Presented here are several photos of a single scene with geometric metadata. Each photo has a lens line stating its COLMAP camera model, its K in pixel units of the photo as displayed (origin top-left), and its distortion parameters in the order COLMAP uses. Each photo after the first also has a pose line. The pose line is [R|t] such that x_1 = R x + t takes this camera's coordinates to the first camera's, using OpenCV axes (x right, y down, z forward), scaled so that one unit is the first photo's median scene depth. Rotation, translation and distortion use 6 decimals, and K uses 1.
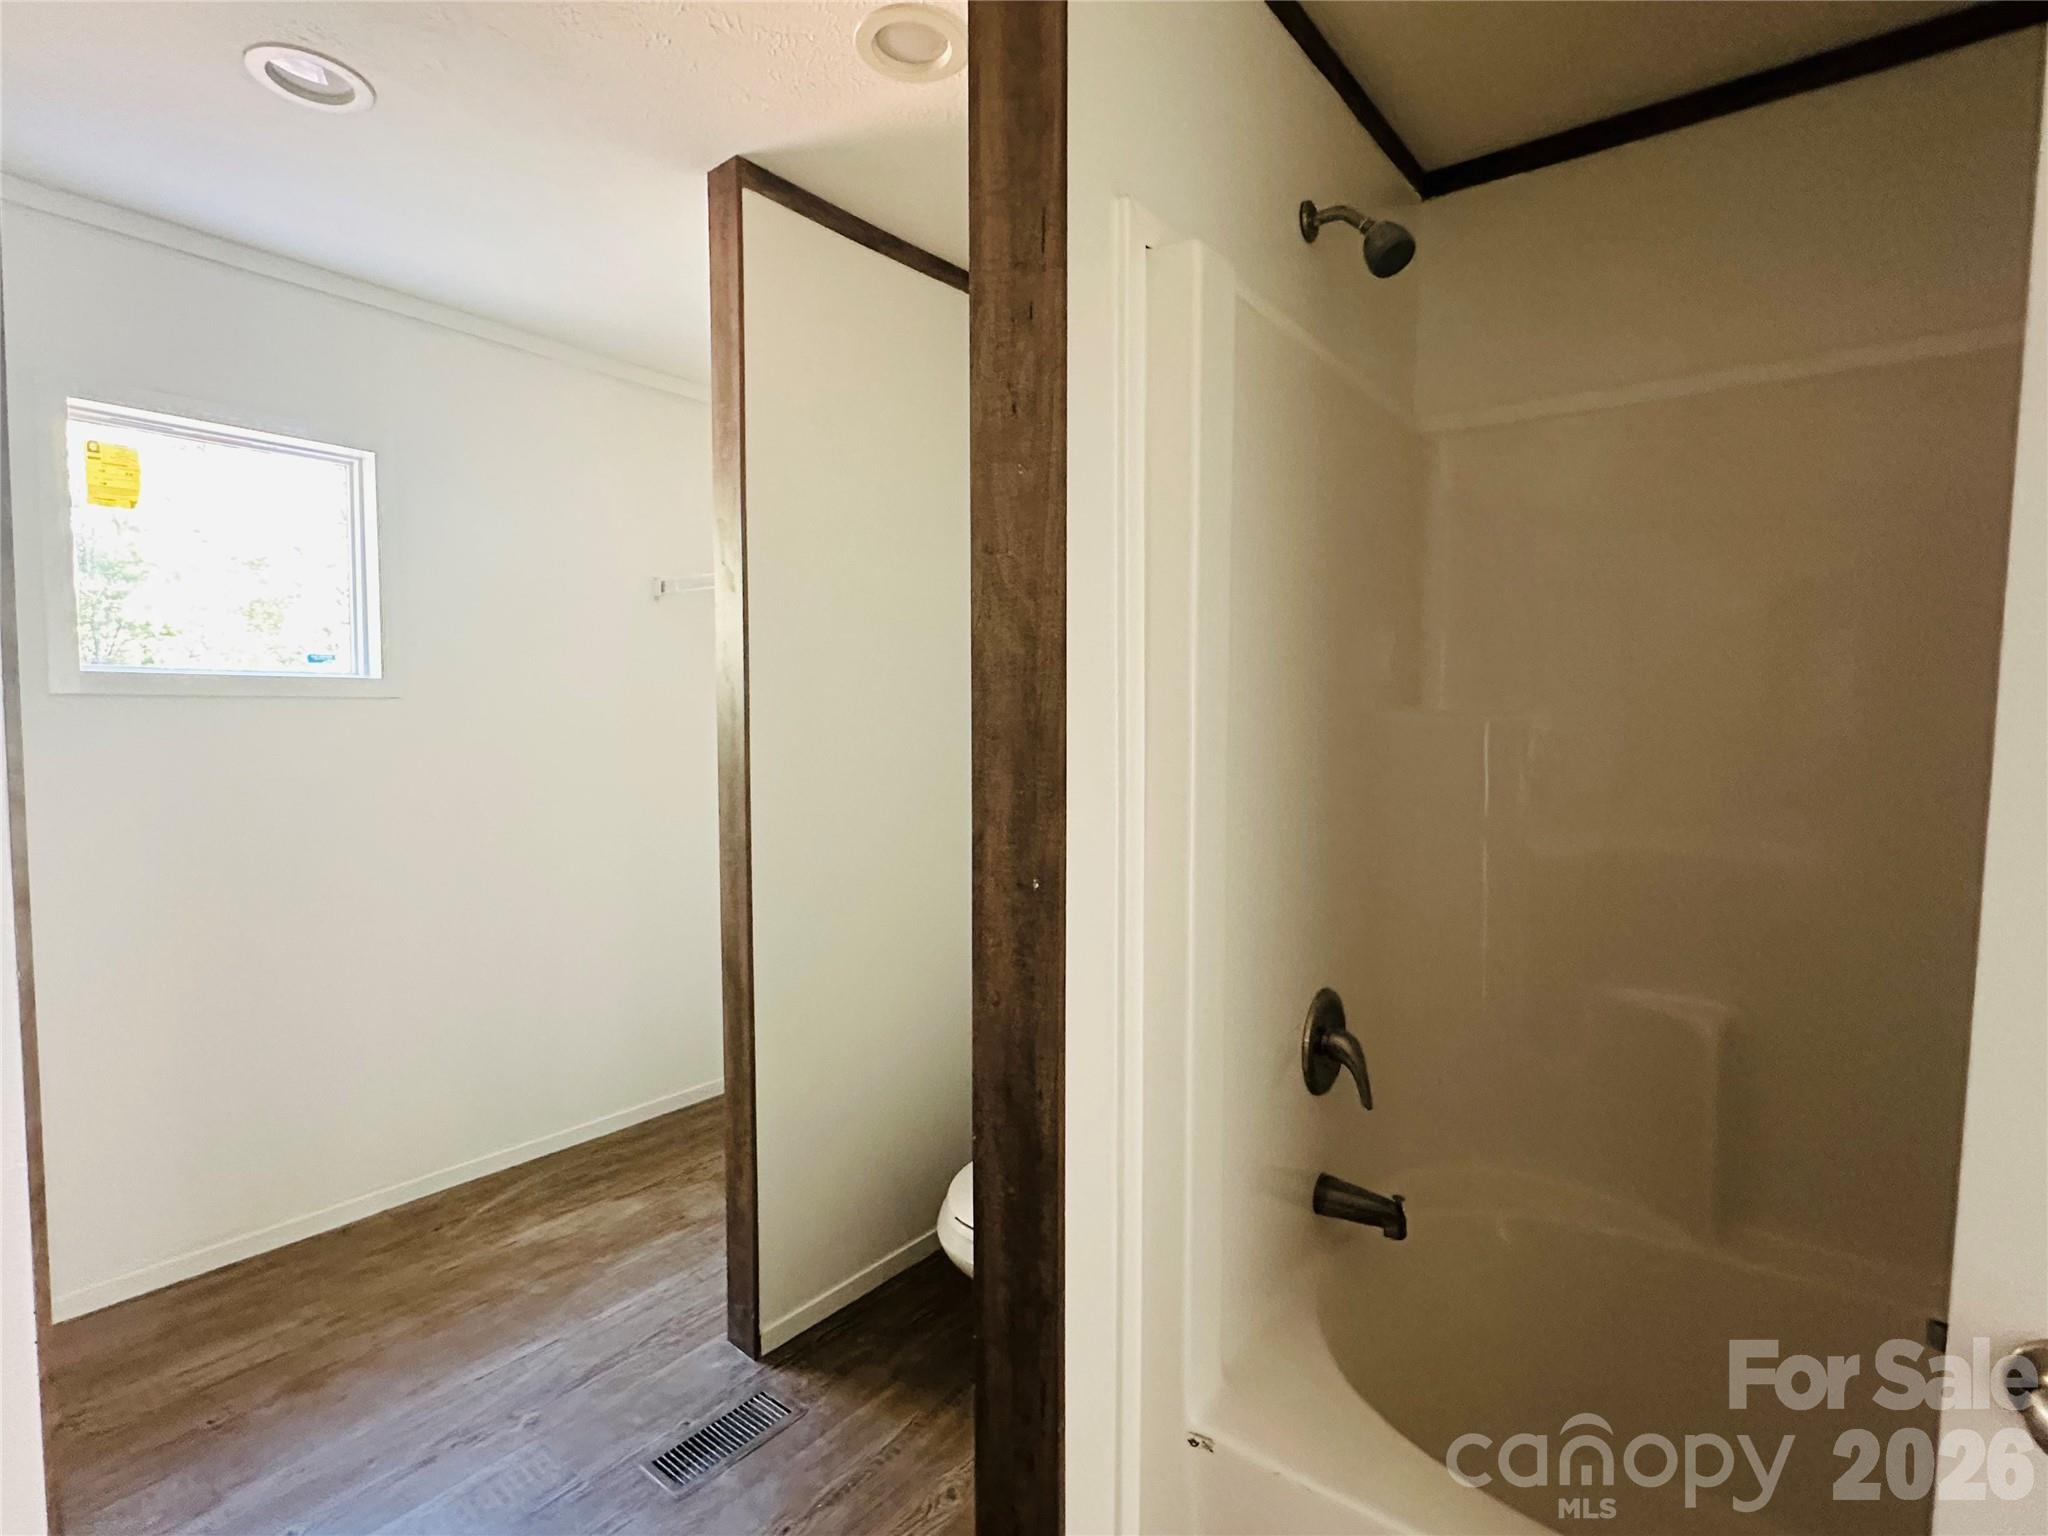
lens RADIAL K [[991.7, 0, 1030.0], [0, 991.7, 765.1], [0, 0, 1]] dist [-0.005510, -0.000389]
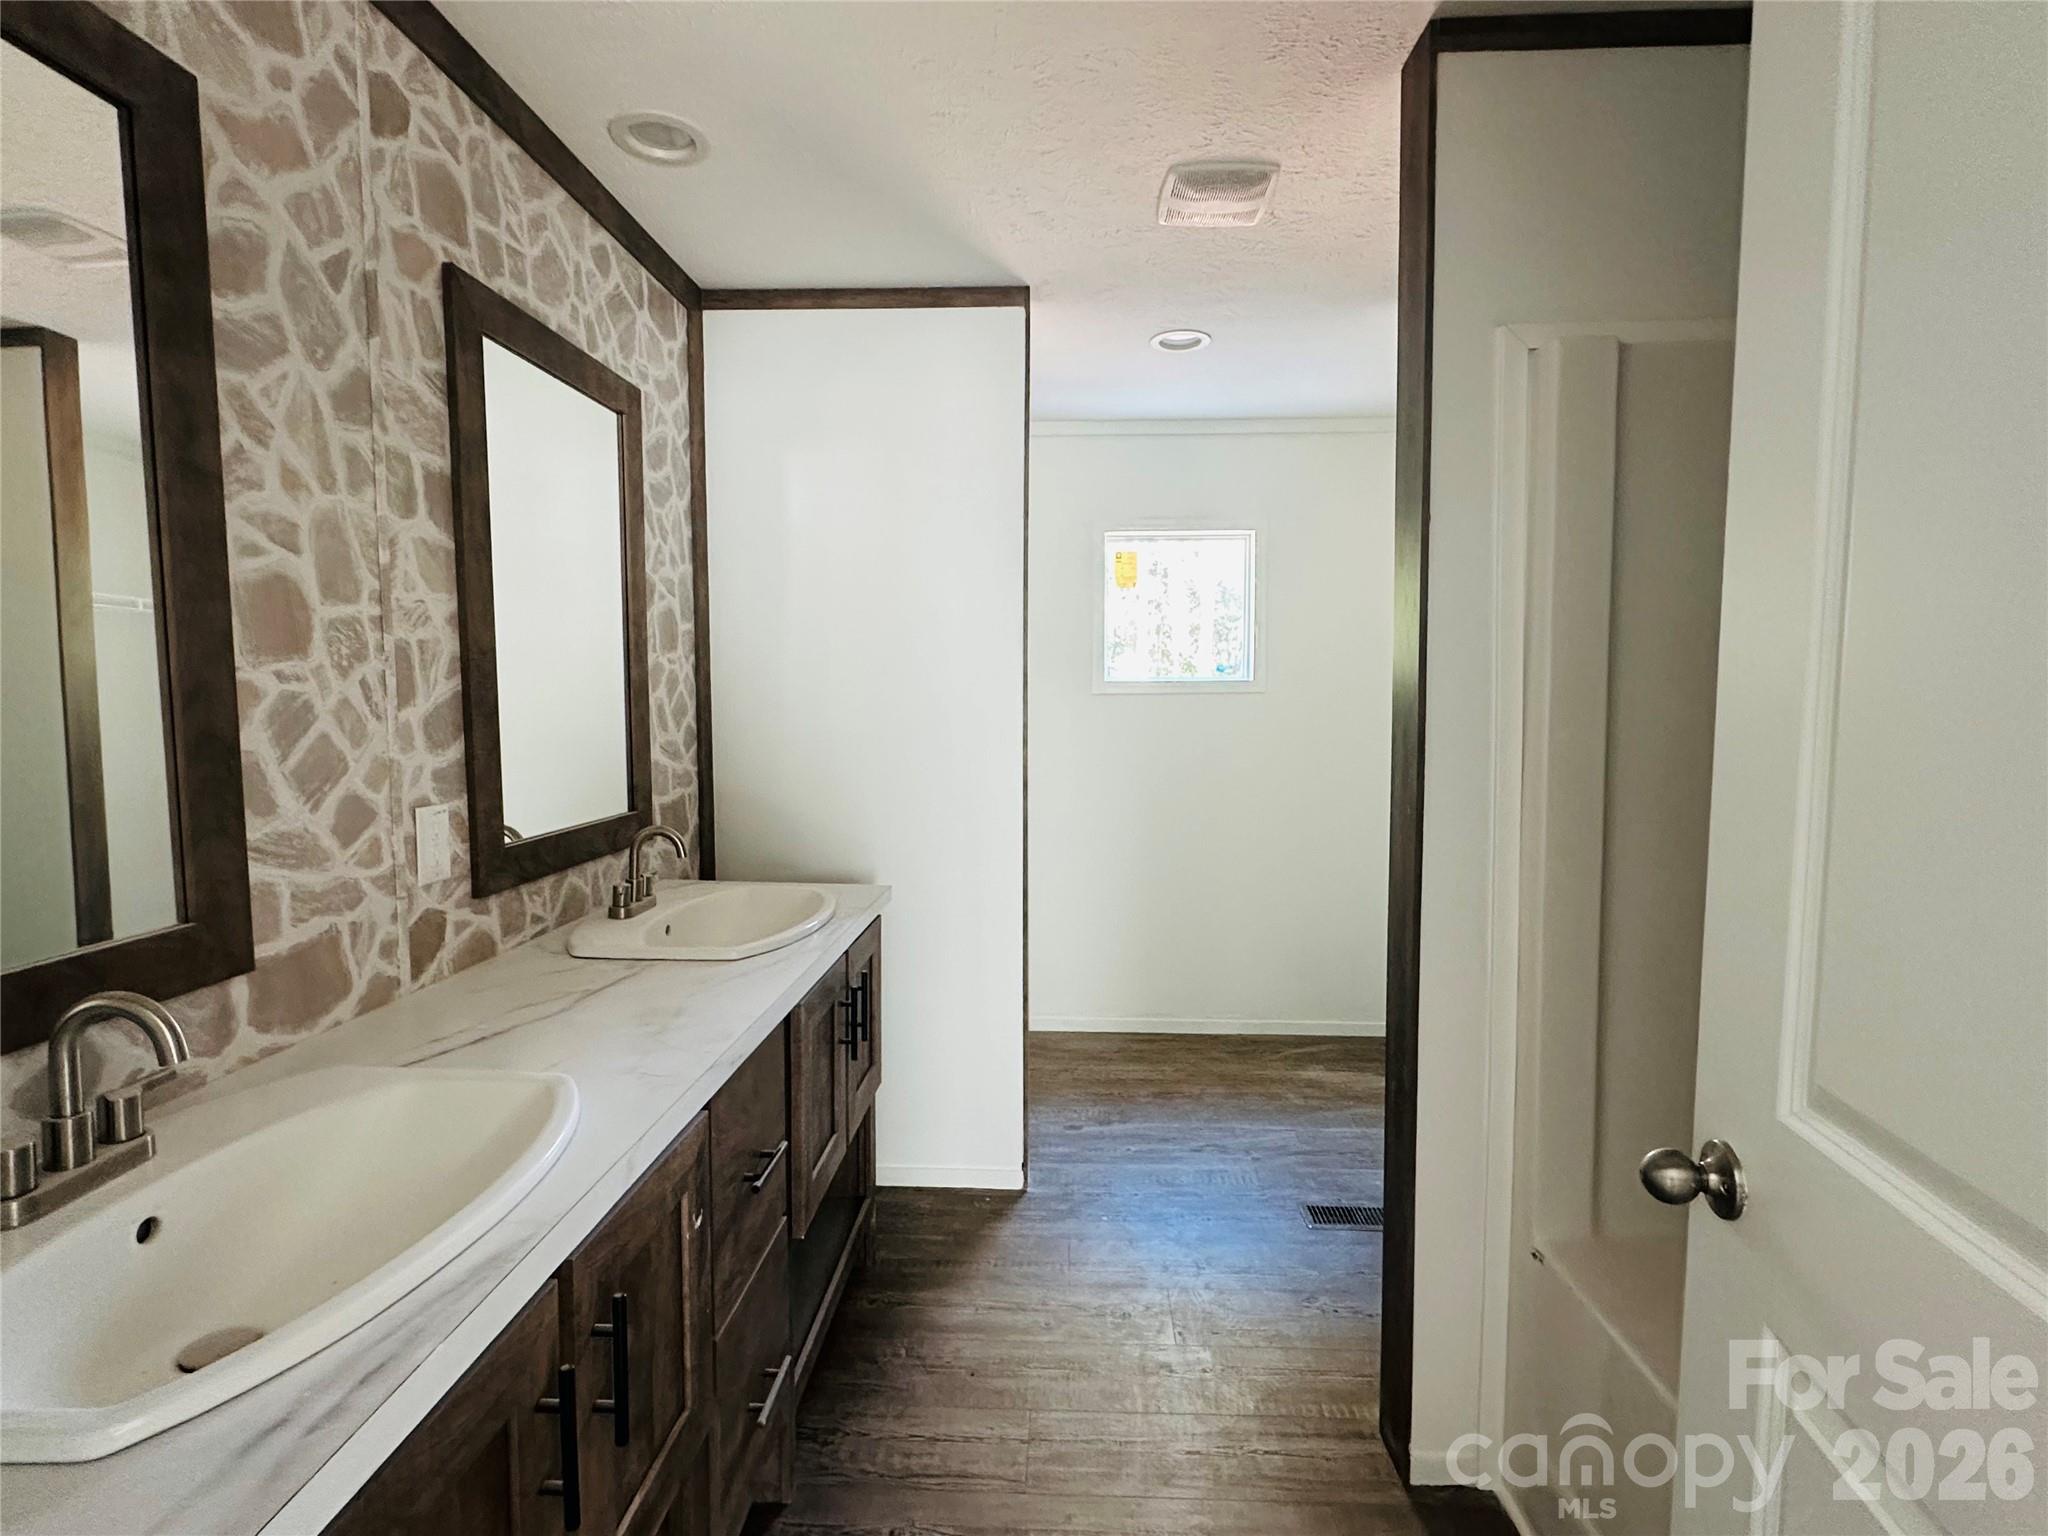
lens RADIAL K [[991.7, 0, 1030.0], [0, 991.7, 765.1], [0, 0, 1]] dist [-0.005510, -0.000389]
pose [[0.582907, 0.048630, -0.811082, 0.431778], [-0.038082, 0.998746, 0.032514, 0.004864], [0.811646, 0.011935, 0.584028, -0.174595]]
